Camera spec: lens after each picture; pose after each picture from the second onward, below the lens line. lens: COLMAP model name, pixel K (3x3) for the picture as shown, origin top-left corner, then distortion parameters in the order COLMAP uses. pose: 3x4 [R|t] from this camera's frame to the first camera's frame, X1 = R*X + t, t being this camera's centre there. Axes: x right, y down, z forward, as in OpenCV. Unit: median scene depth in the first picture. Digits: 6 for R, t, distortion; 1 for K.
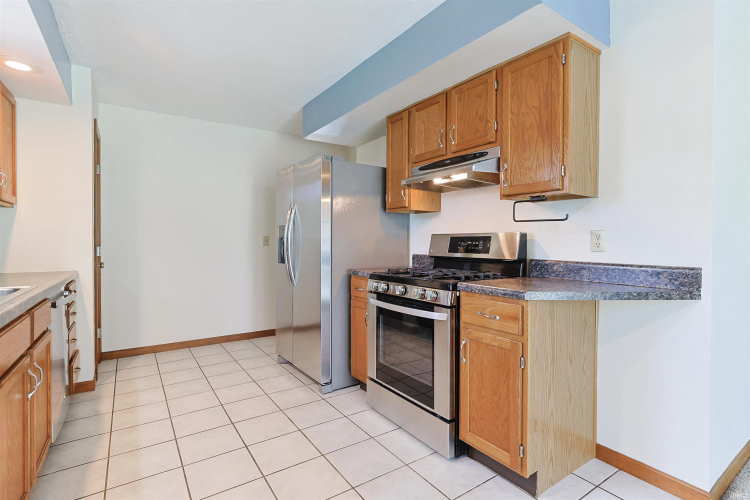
lens RADIAL K [[366.5, 0, 372.2], [0, 366.5, 242.8], [0, 0, 1]] dist [-0.016284, 0.000243]
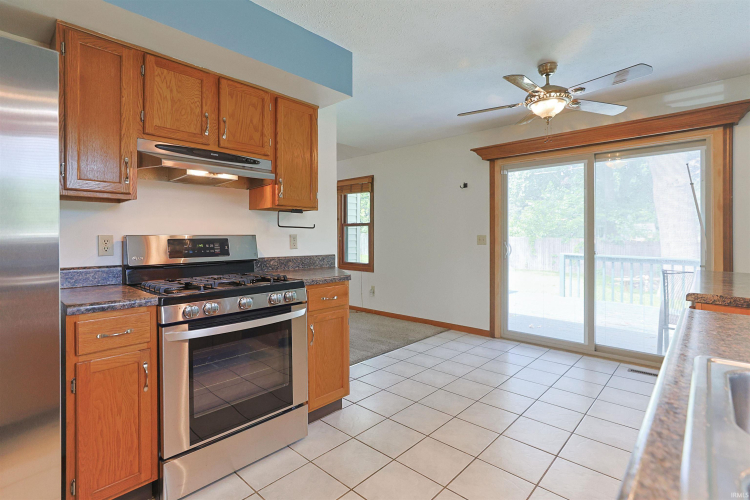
lens RADIAL K [[366.5, 0, 351.7], [0, 366.5, 242.1], [0, 0, 1]] dist [-0.016284, 0.000243]
pose [[-0.191887, -0.012190, 0.981341, -0.796651], [0.011379, 0.999828, 0.014645, -0.020468], [-0.981351, 0.013977, -0.191715, 0.923508]]
